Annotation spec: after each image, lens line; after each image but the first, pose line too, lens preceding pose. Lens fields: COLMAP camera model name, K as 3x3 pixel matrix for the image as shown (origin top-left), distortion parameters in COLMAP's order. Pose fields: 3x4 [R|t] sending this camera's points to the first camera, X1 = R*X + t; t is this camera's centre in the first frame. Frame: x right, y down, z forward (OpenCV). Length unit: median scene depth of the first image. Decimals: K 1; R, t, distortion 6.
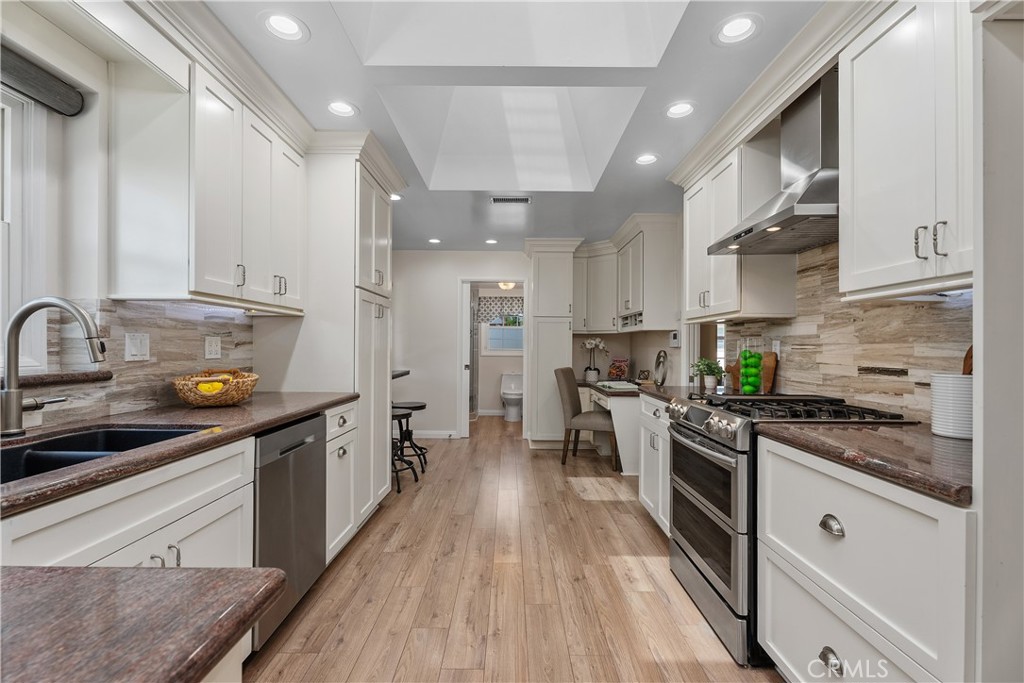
lens RADIAL K [[455.4, 0, 511.6], [0, 455.4, 345.5], [0, 0, 1]] dist [-0.000250, 0.000268]
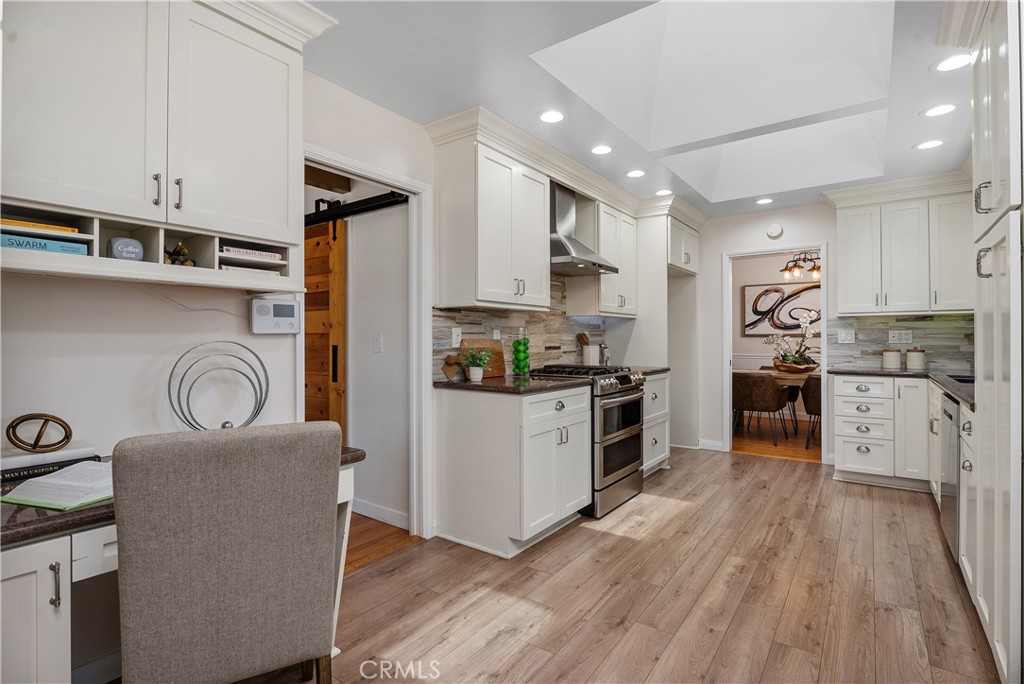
lens RADIAL K [[499.1, 0, 507.3], [0, 499.1, 336.0], [0, 0, 1]] dist [-0.004680, -0.002196]
pose [[-0.805762, -0.001437, 0.592237, -0.243253], [-0.005379, 0.999974, -0.004891, 0.013069], [-0.592215, -0.007127, -0.805749, 2.264080]]
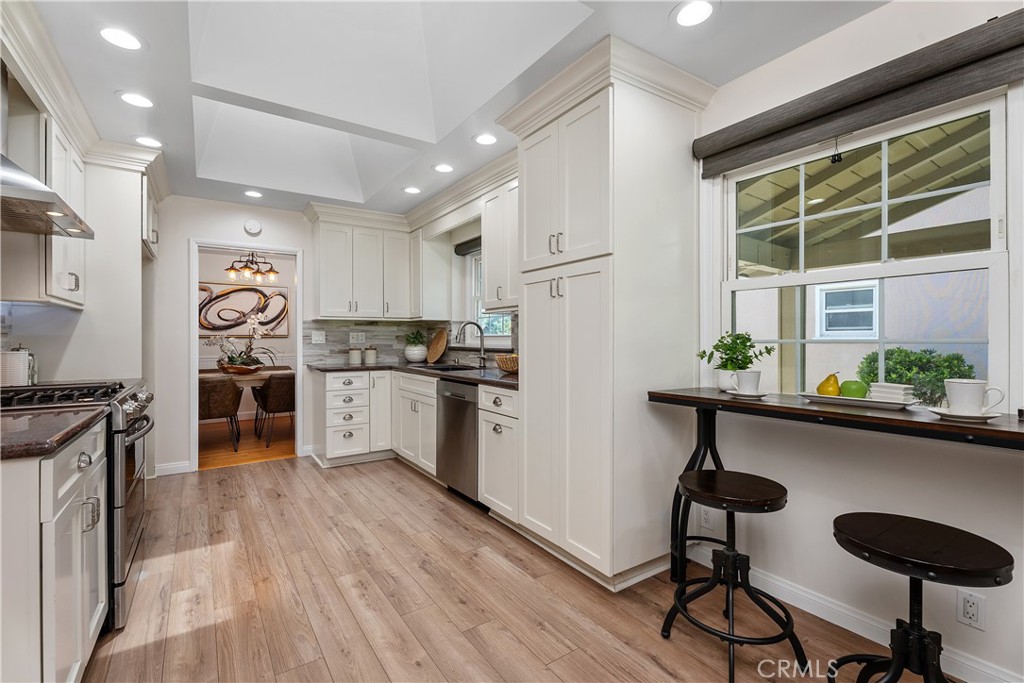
lens RADIAL K [[455.4, 0, 512.3], [0, 455.4, 338.7], [0, 0, 1]] dist [-0.000250, 0.000268]
pose [[-0.826068, -0.003448, -0.563559, 0.248670], [0.000216, 0.999979, -0.006435, 0.016123], [0.563570, -0.005437, -0.826051, 2.031981]]
